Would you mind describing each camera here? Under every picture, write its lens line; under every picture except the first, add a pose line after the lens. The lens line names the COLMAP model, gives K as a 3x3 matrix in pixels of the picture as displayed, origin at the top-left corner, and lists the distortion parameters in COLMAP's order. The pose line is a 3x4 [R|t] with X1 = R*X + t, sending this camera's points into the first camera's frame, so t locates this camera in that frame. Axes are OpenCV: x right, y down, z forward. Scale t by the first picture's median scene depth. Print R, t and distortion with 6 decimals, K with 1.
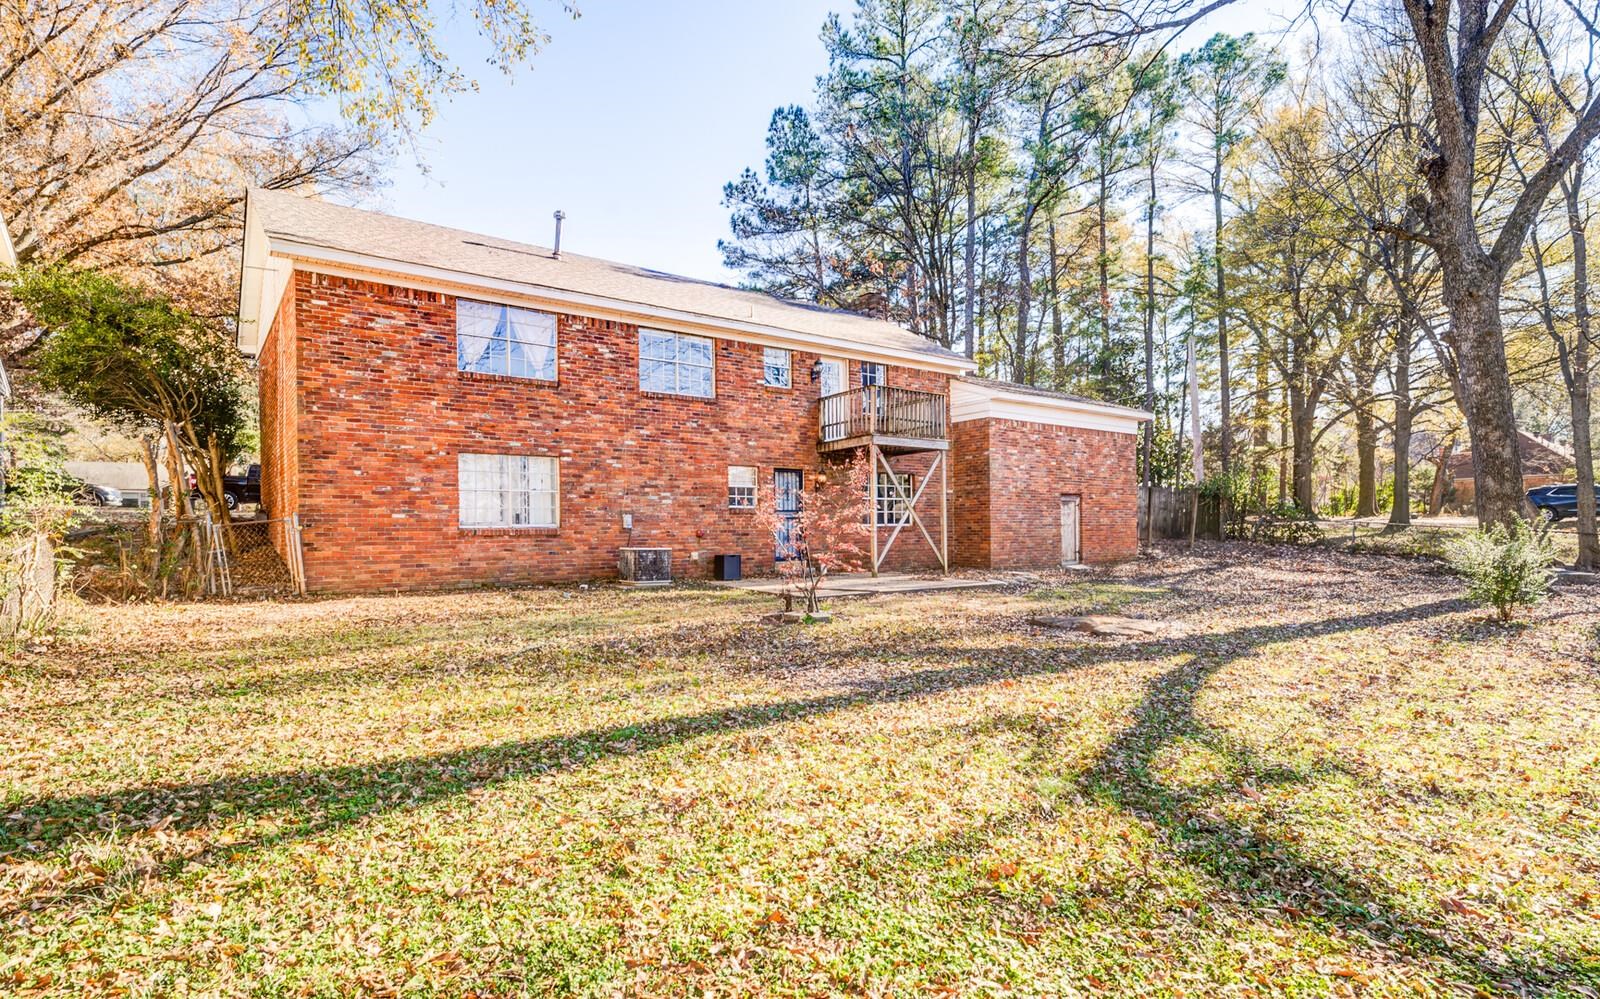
lens RADIAL K [[794.1, 0, 793.5], [0, 794.1, 505.5], [0, 0, 1]] dist [-0.003074, -0.000167]
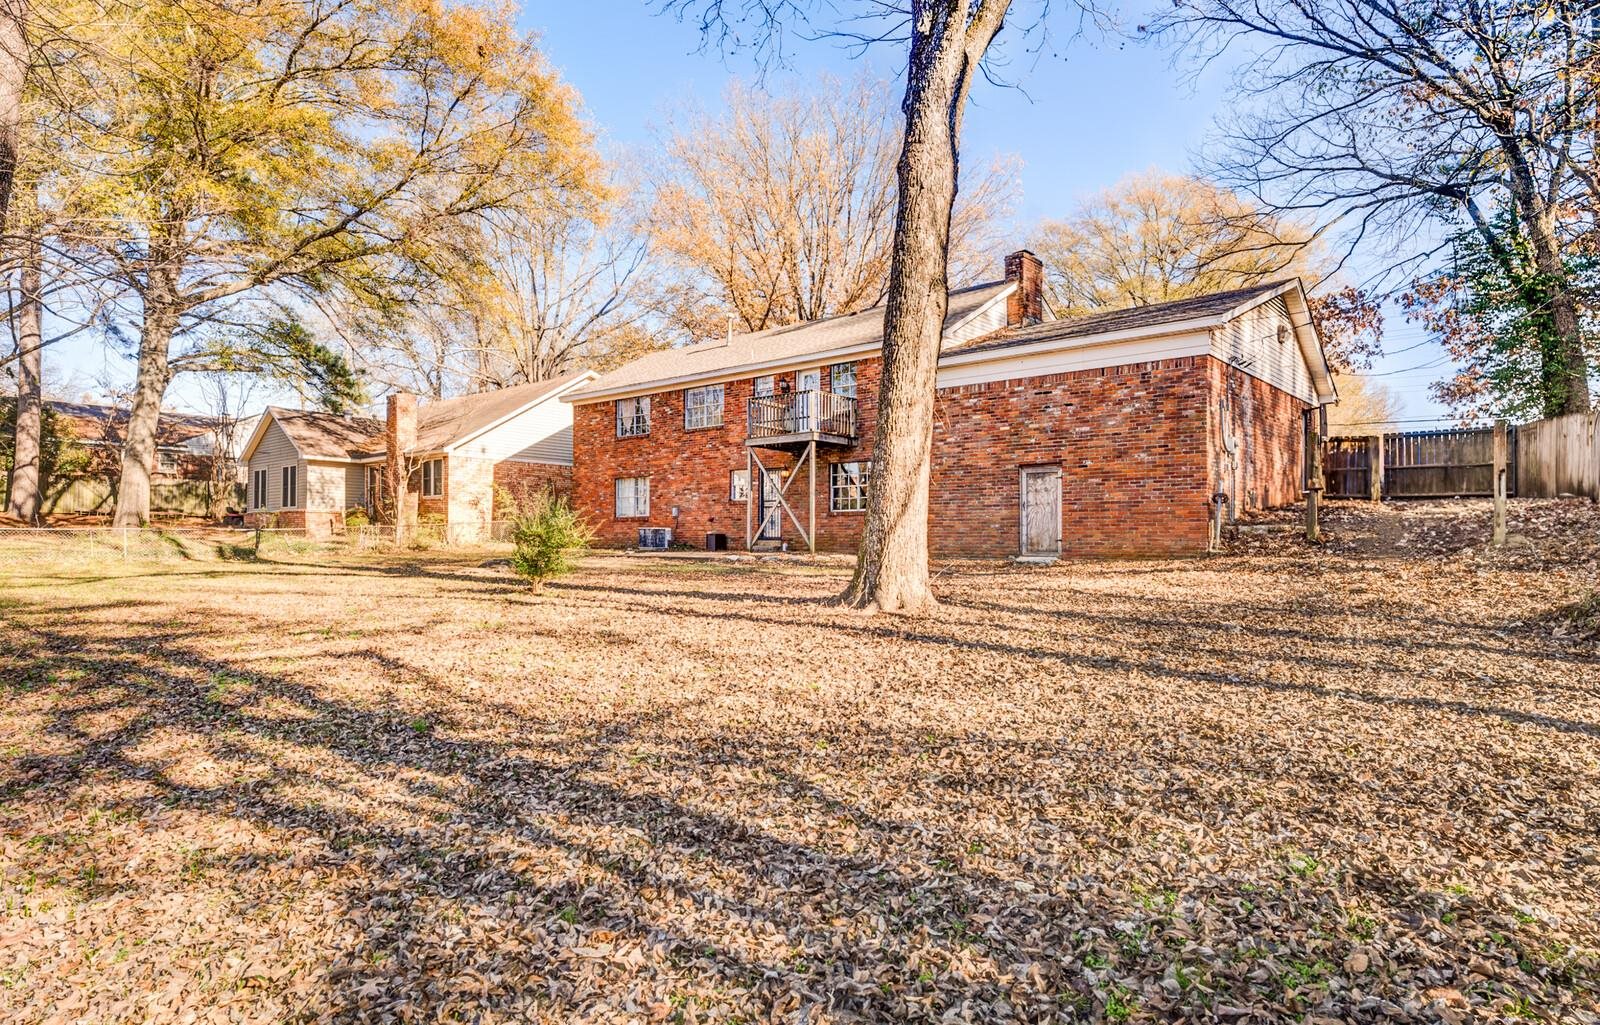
lens RADIAL K [[931.4, 0, 799.6], [0, 931.4, 523.7], [0, 0, 1]] dist [0.000807, -0.000179]
pose [[0.200754, -0.007278, -0.979615, 1.552420], [0.028538, 0.999591, -0.001578, 0.049612], [0.979226, -0.027639, 0.200880, 0.777475]]
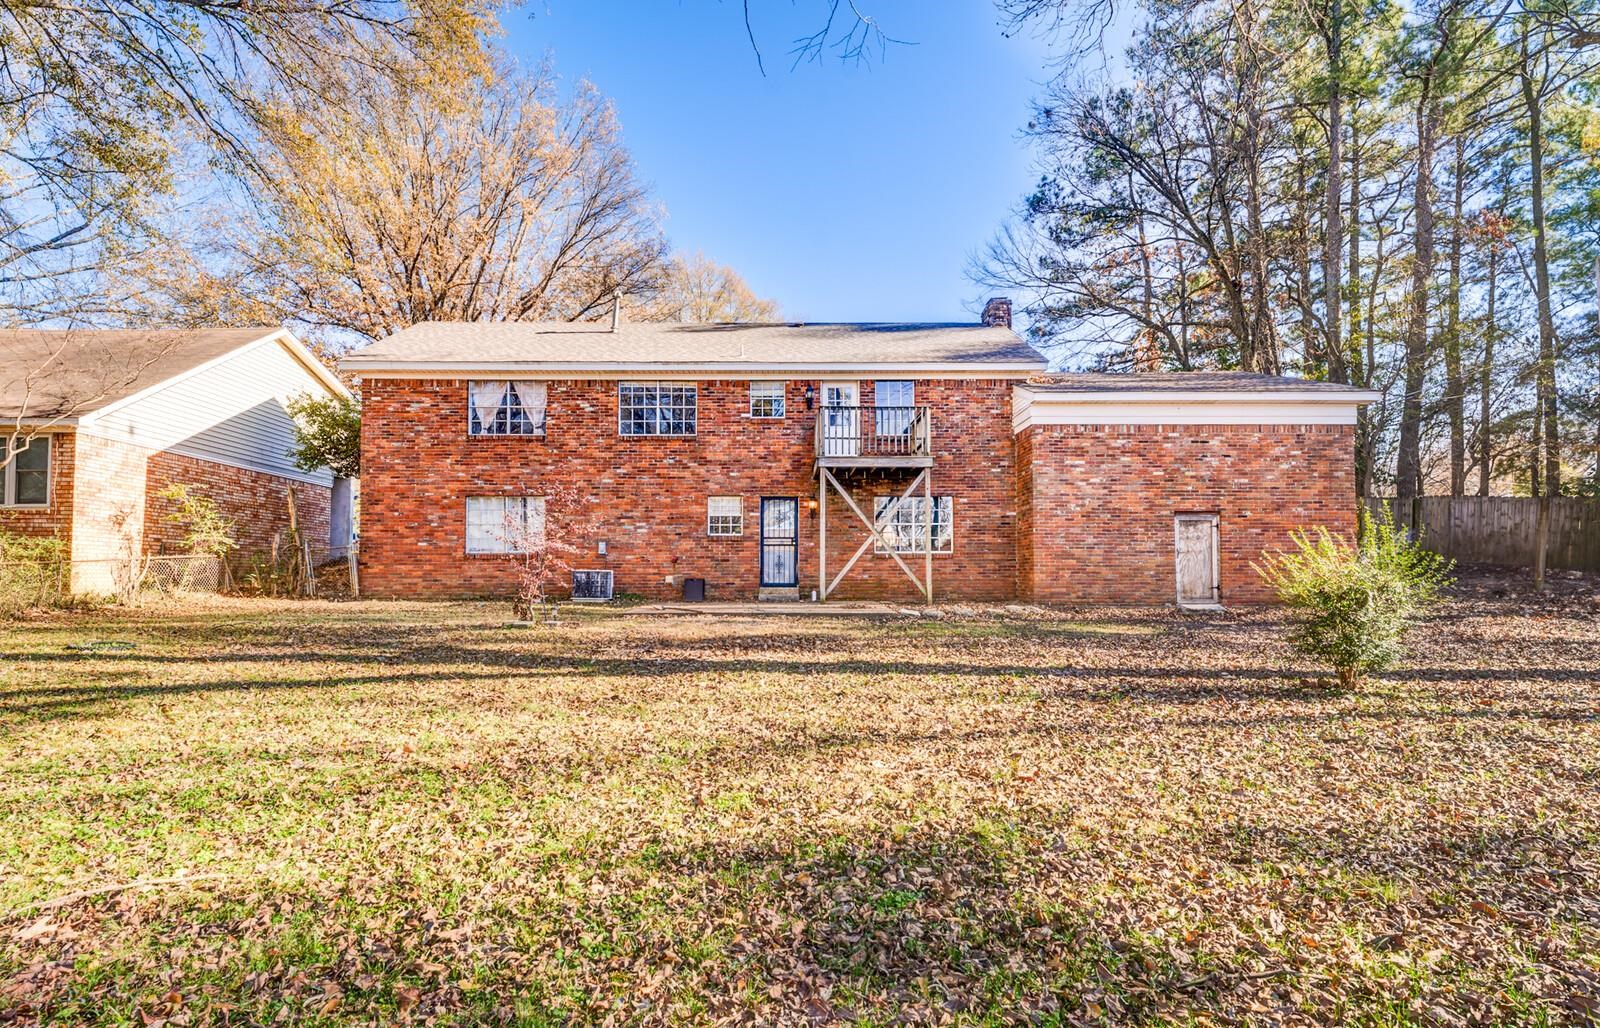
lens RADIAL K [[808.2, 0, 801.9], [0, 808.2, 522.1], [0, 0, 1]] dist [0.003325, 0.000146]
pose [[0.807813, -0.028882, -0.588731, 0.658499], [0.011541, 0.999382, -0.033193, 0.022223], [0.589326, 0.020019, 0.807648, 0.188636]]
